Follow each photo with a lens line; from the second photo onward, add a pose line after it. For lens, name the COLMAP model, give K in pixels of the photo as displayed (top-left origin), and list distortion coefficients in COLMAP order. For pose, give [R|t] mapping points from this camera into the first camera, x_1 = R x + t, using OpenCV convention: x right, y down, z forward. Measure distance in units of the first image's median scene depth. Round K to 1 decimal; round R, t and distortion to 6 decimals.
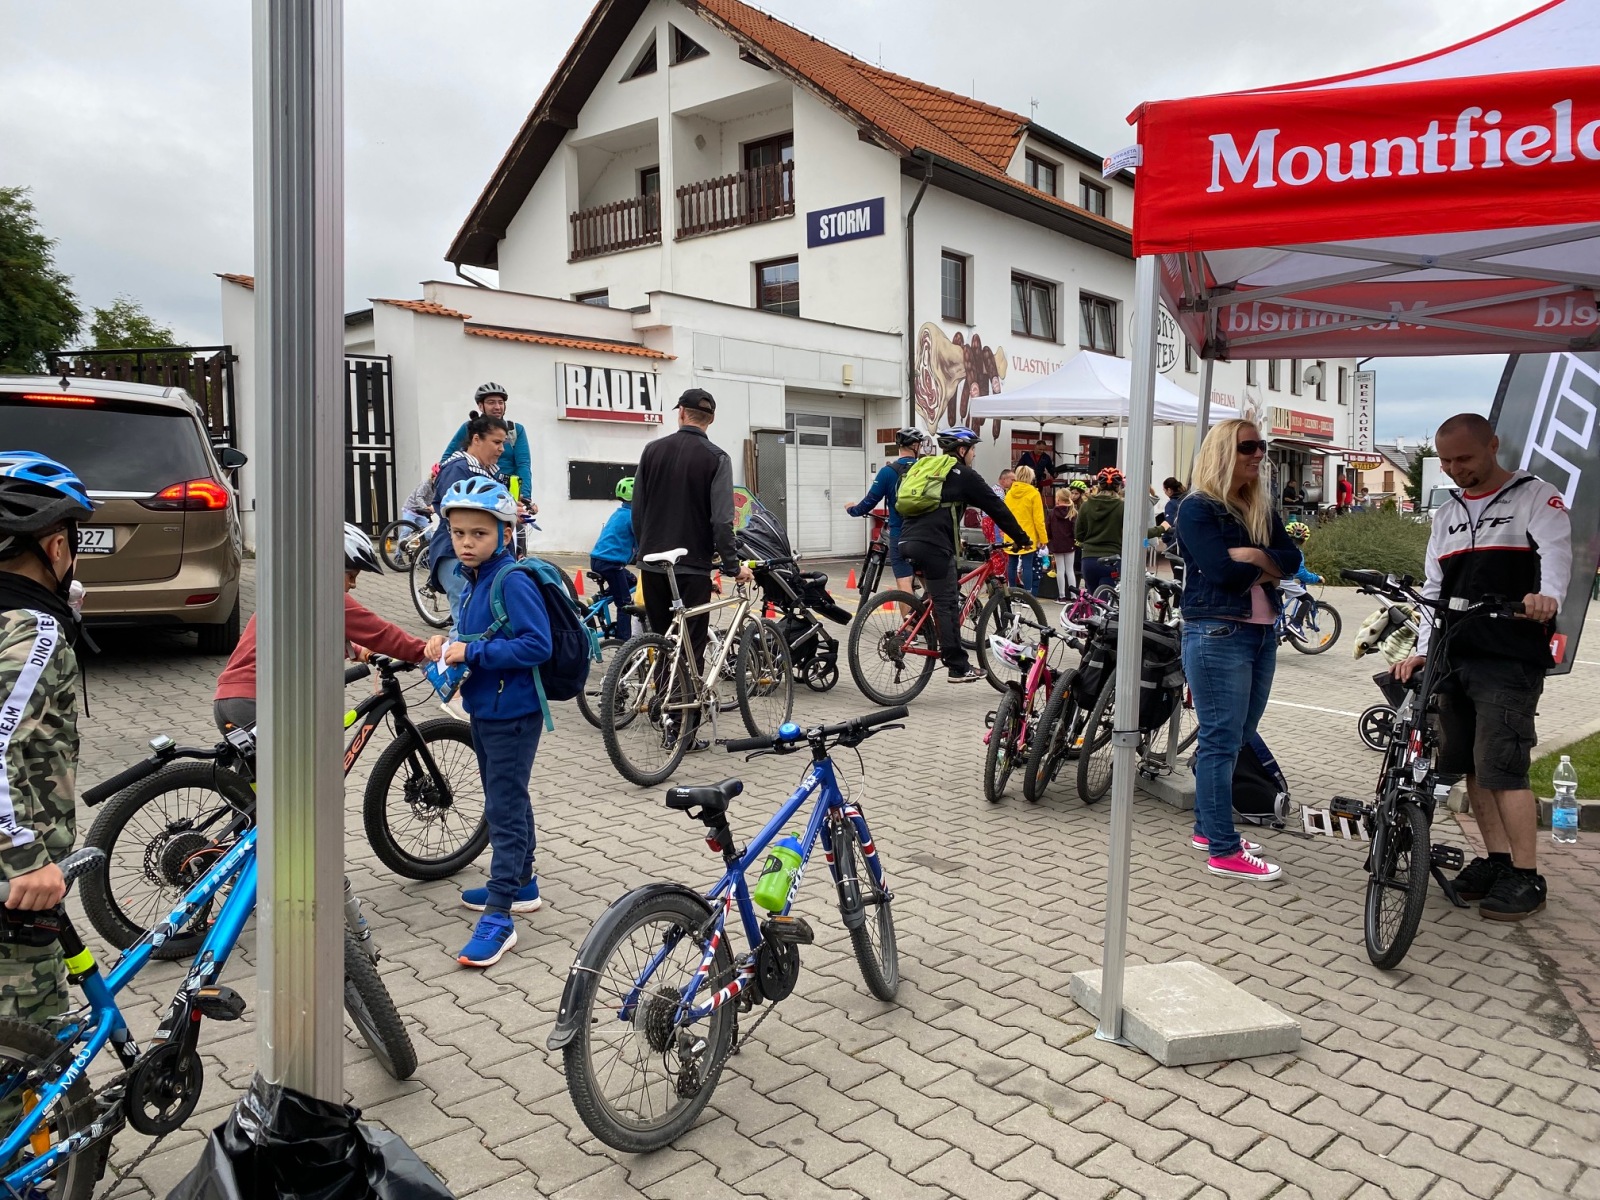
lens RADIAL K [[1168.1, 0, 806.9], [0, 1168.1, 587.1], [0, 0, 1]] dist [-0.000799, -0.006746]
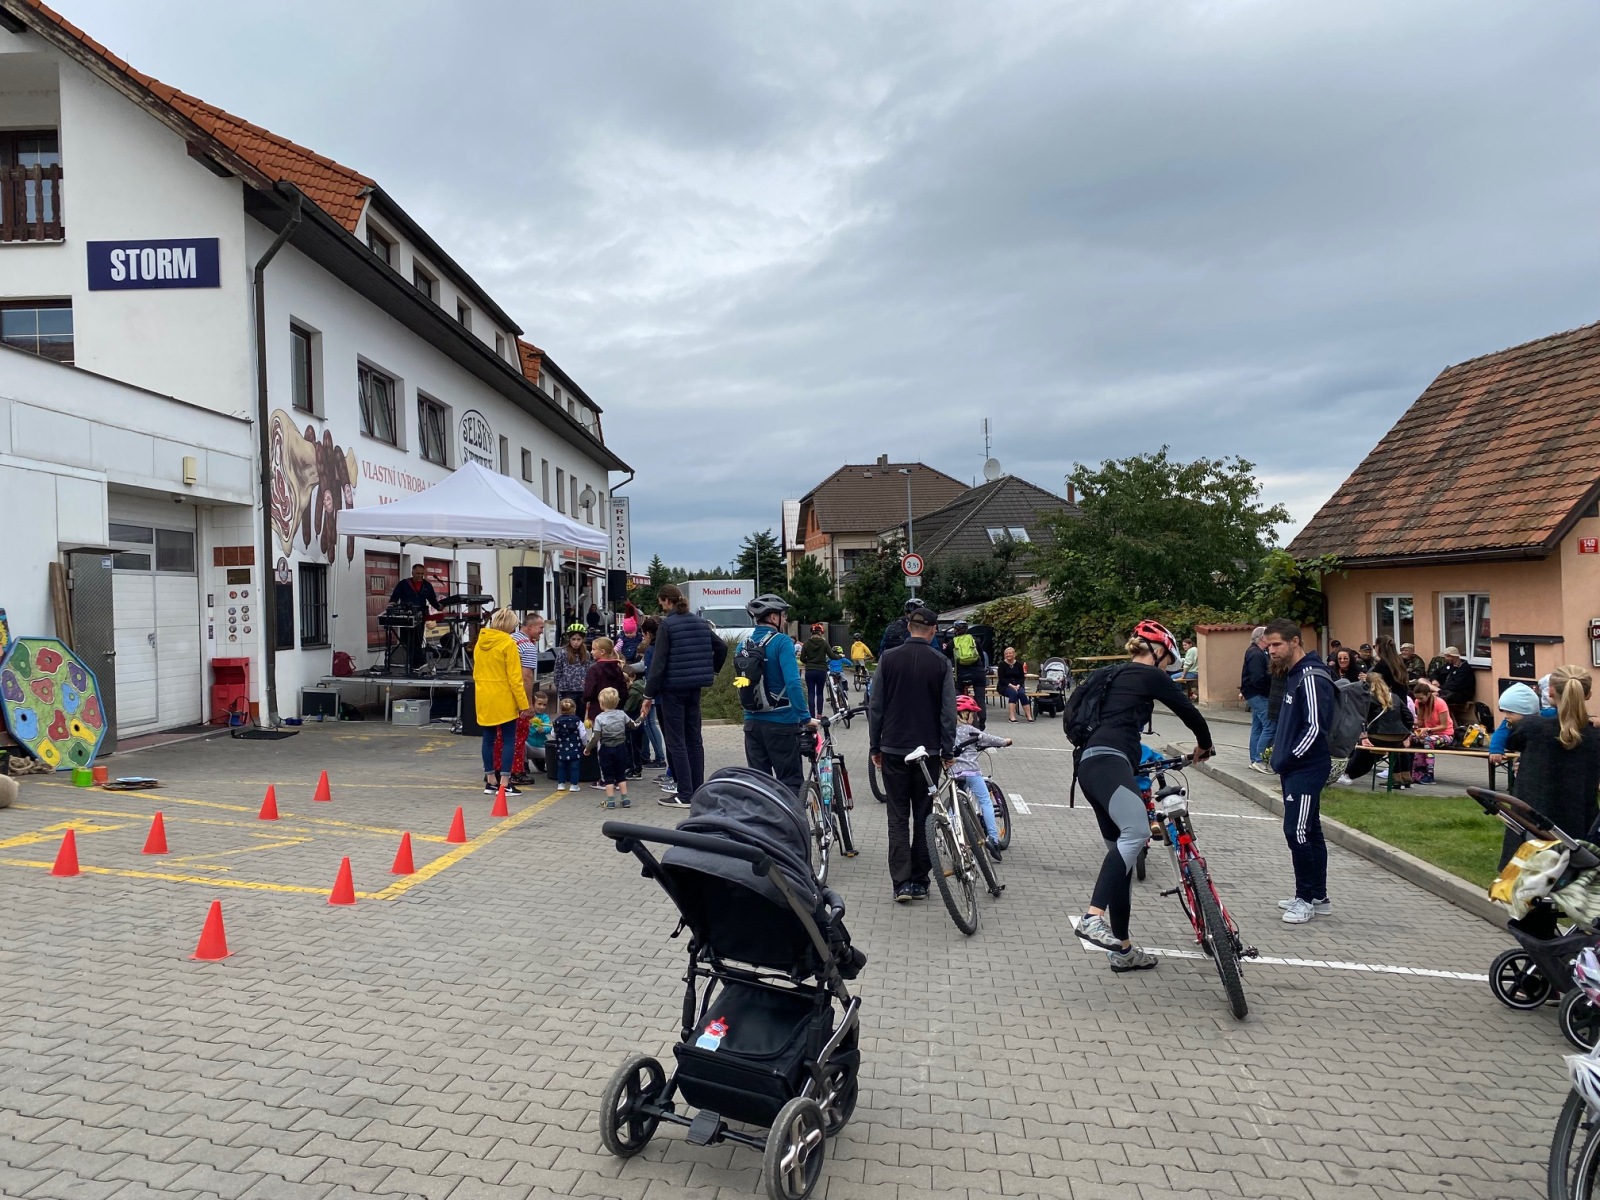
lens RADIAL K [[1168.1, 0, 806.9], [0, 1168.1, 587.1], [0, 0, 1]] dist [-0.000799, -0.006746]
pose [[0.789505, 0.003869, 0.613732, -0.091246], [0.055946, 0.995363, -0.078244, -0.031934], [-0.611189, 0.096110, 0.785628, 0.200327]]
